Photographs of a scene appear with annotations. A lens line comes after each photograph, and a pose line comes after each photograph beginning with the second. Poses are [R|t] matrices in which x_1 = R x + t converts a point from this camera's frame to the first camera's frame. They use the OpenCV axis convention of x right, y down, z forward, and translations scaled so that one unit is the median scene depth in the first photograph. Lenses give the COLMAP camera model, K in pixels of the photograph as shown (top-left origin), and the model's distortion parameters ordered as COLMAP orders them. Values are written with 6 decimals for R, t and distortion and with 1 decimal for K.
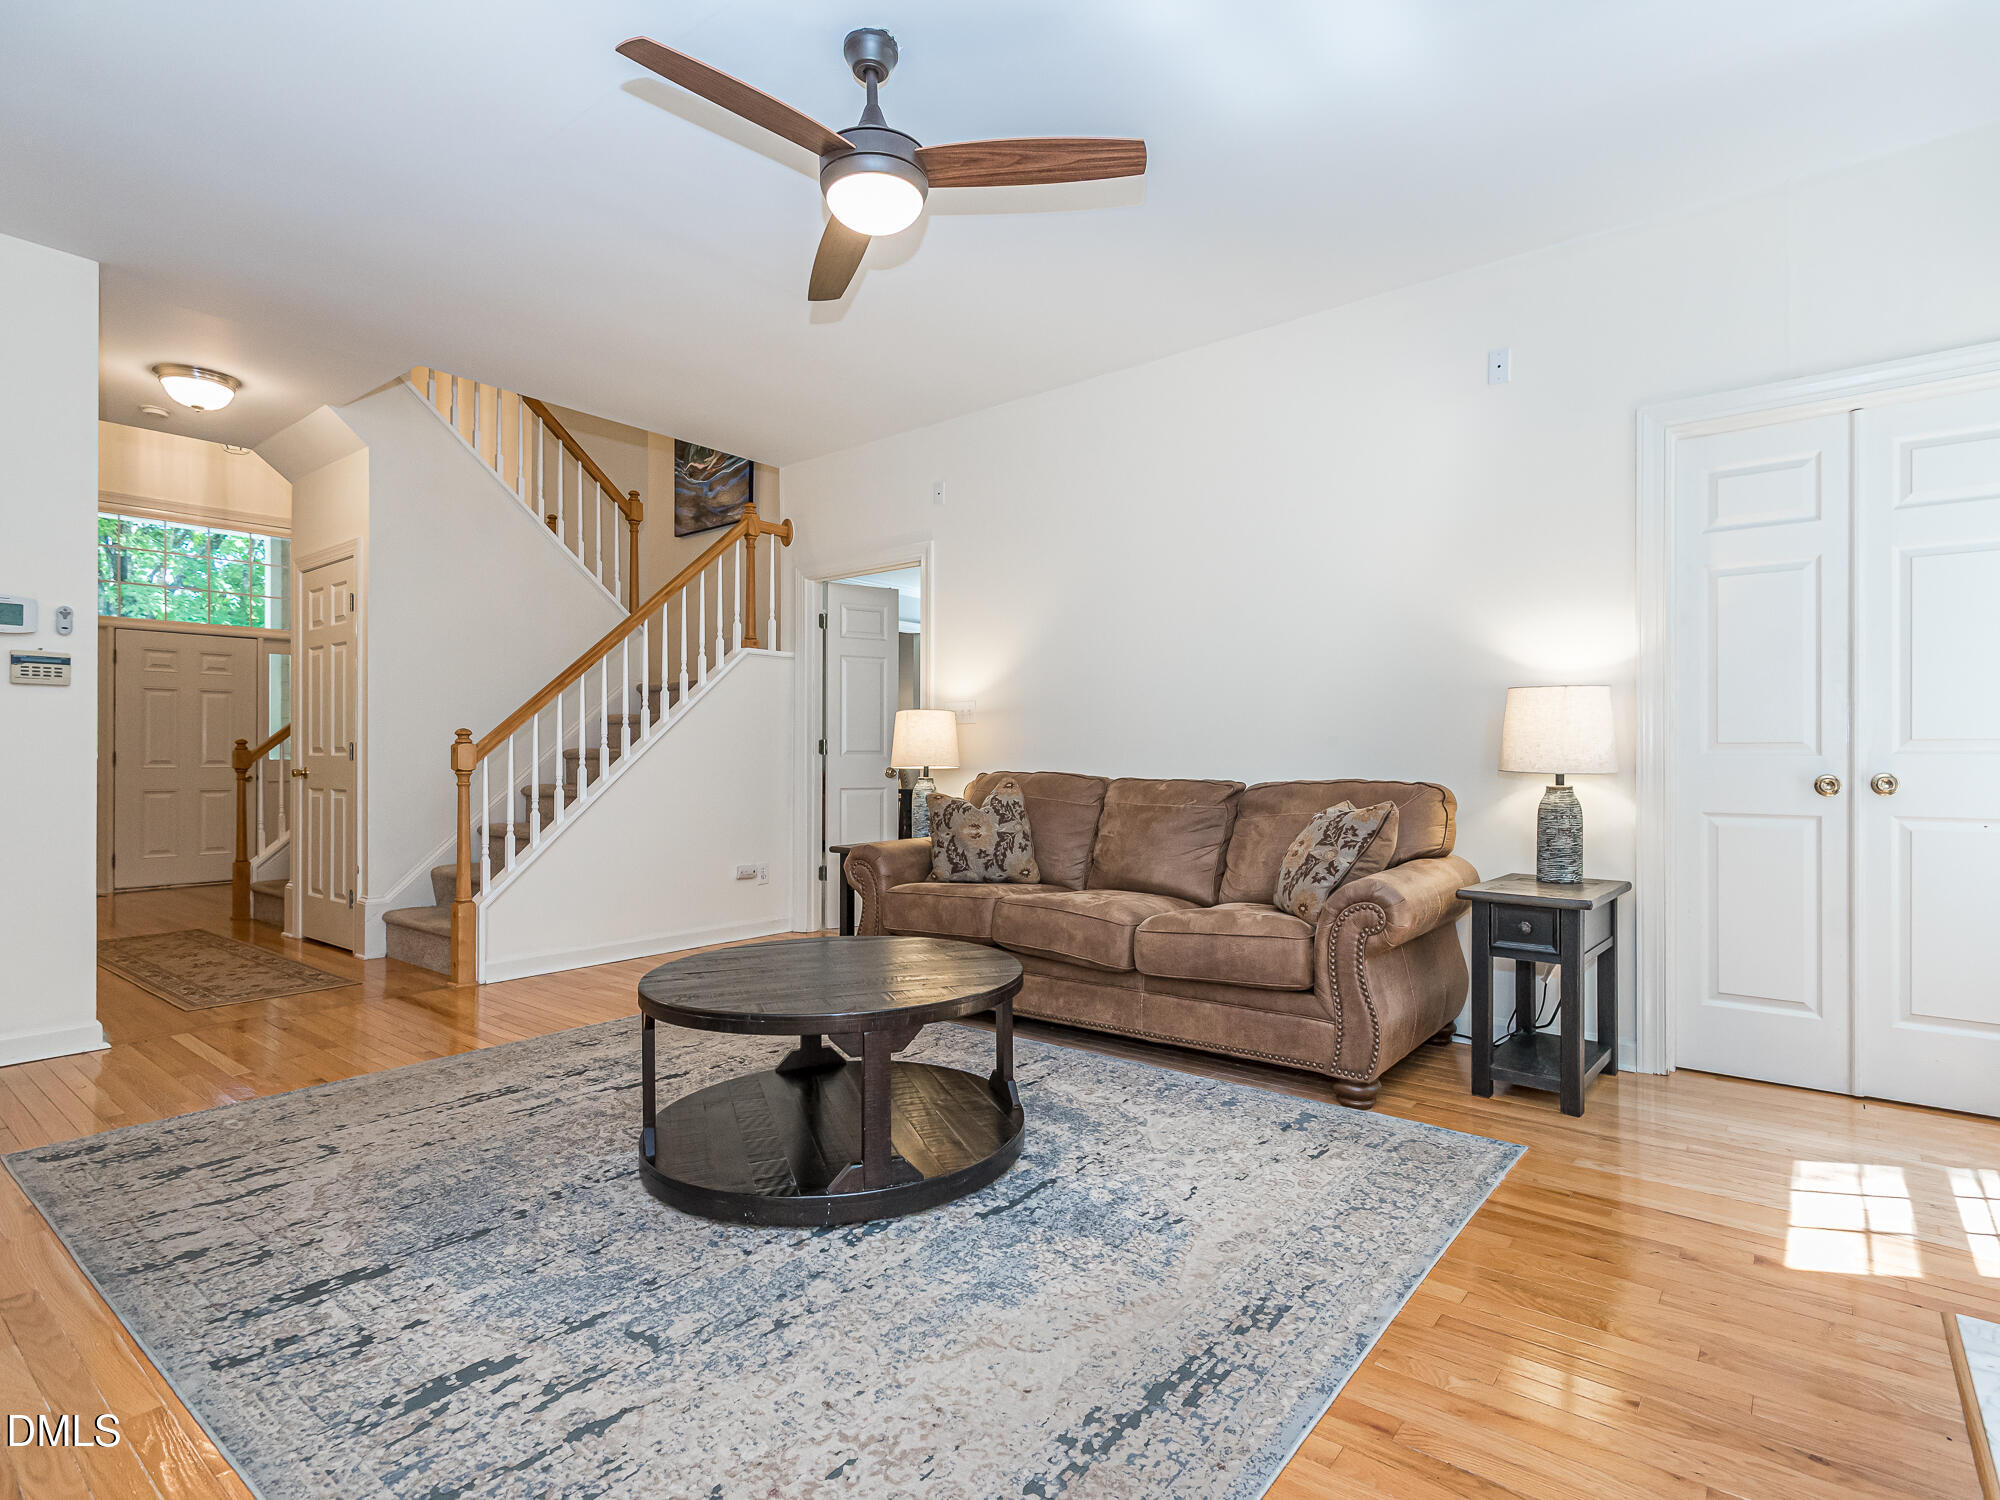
lens RADIAL K [[1021.6, 0, 1008.4], [0, 1021.6, 761.2], [0, 0, 1]] dist [0.032544, -0.004888]
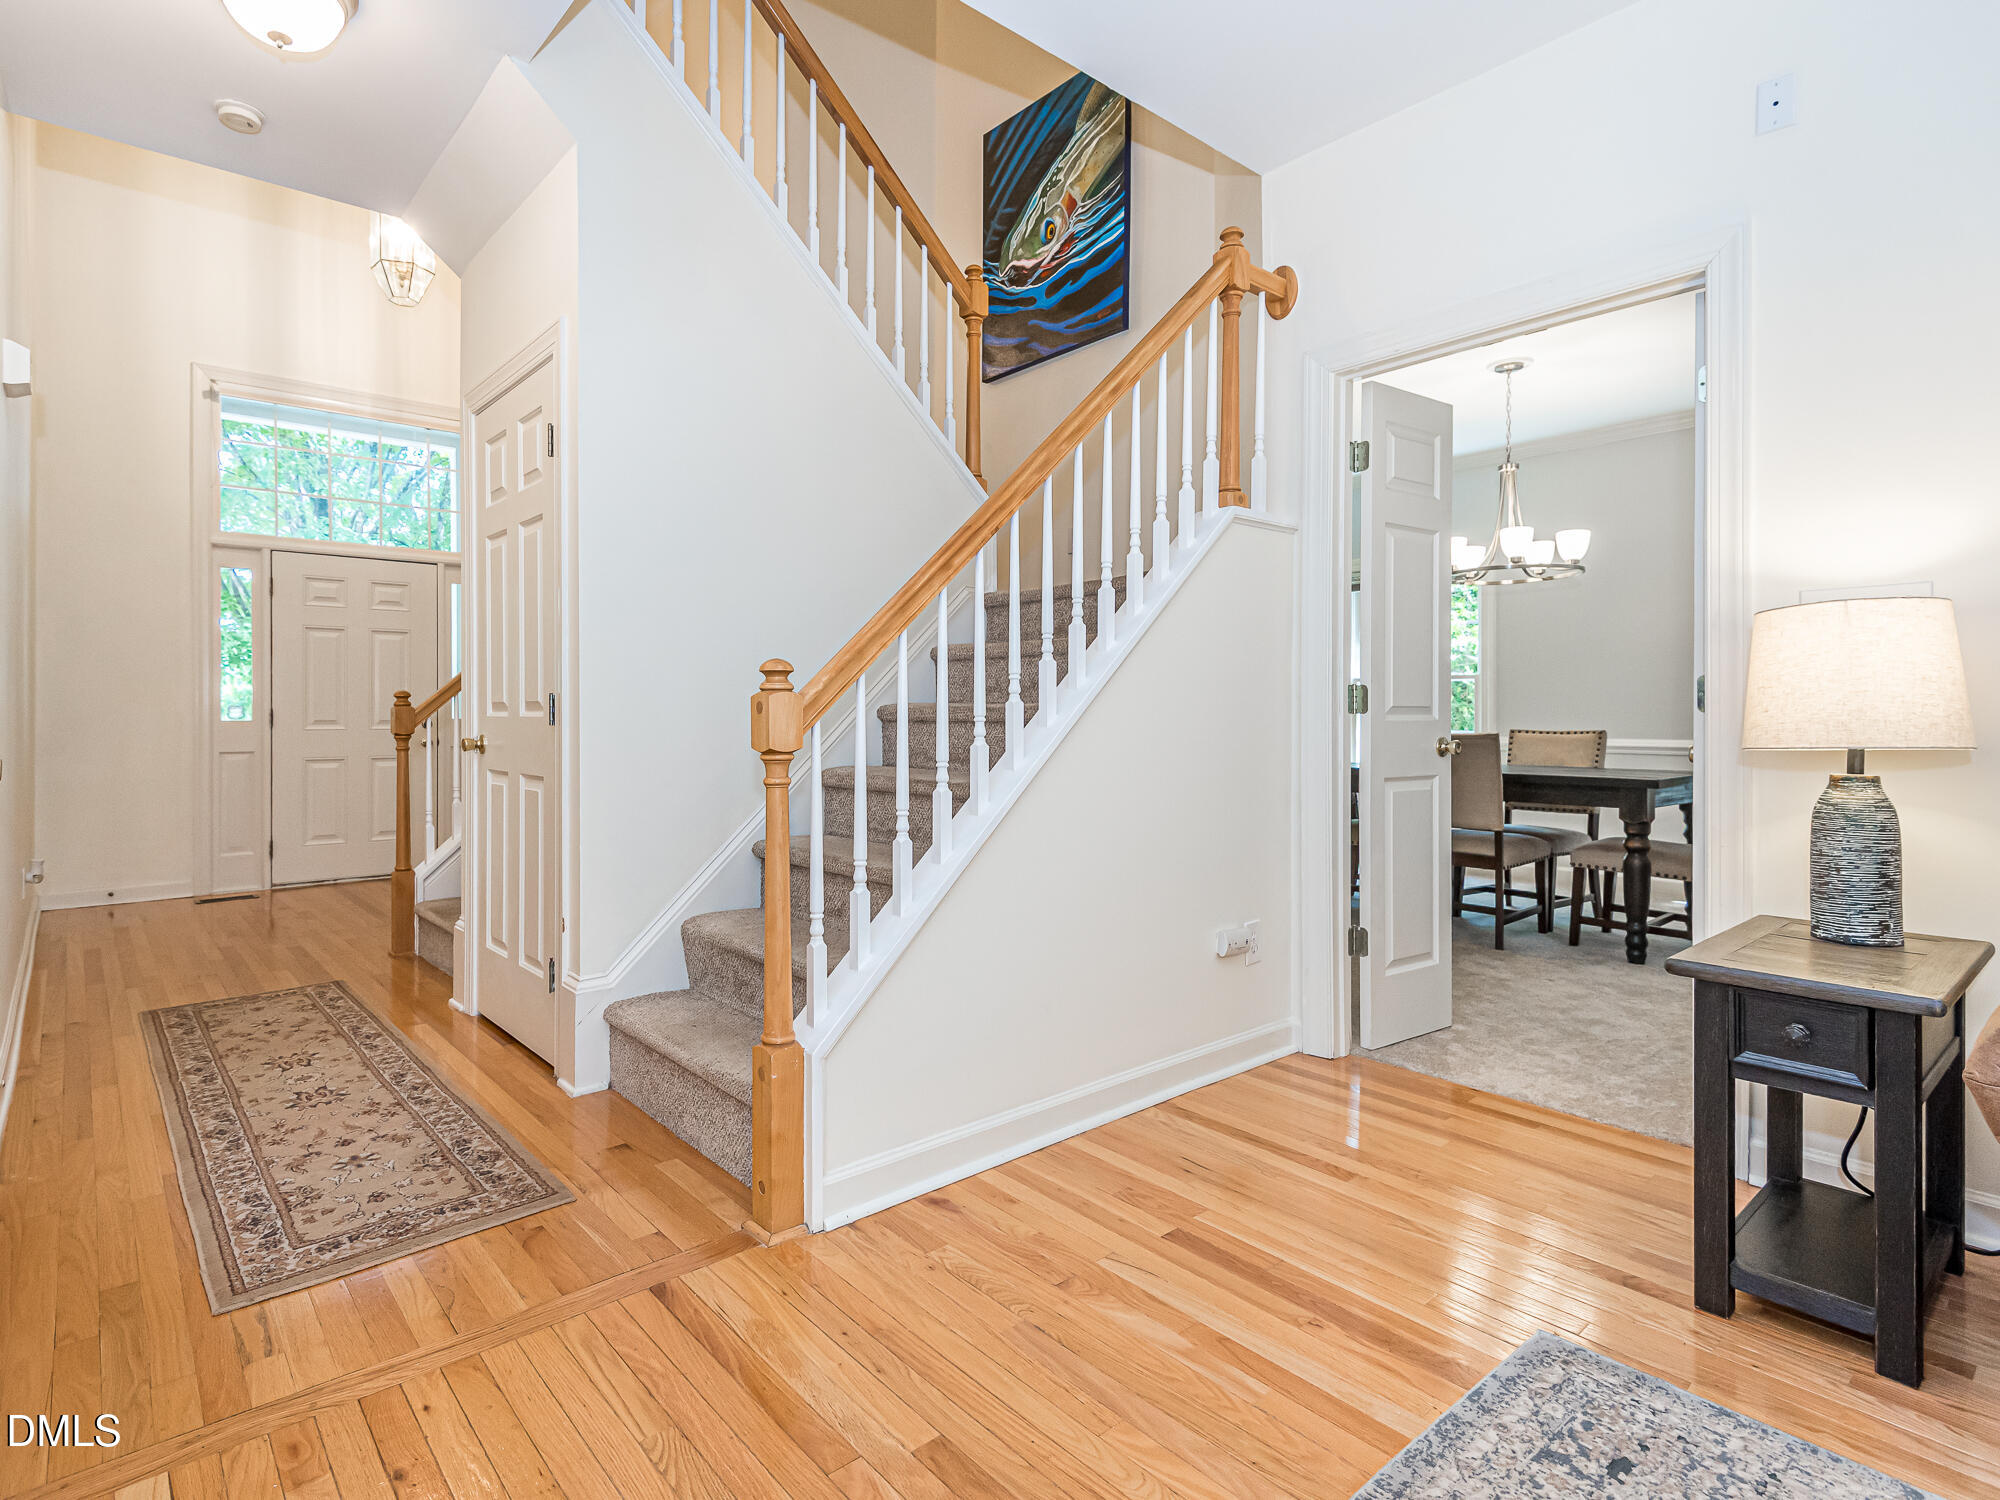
lens RADIAL K [[1021.6, 0, 921.0], [0, 1021.6, 723.2], [0, 0, 1]] dist [0.032544, -0.004888]
pose [[0.978697, 0.001810, -0.205302, -0.300247], [-0.000466, 0.999978, 0.006596, -0.005245], [0.205309, -0.006360, 0.978676, 0.459315]]
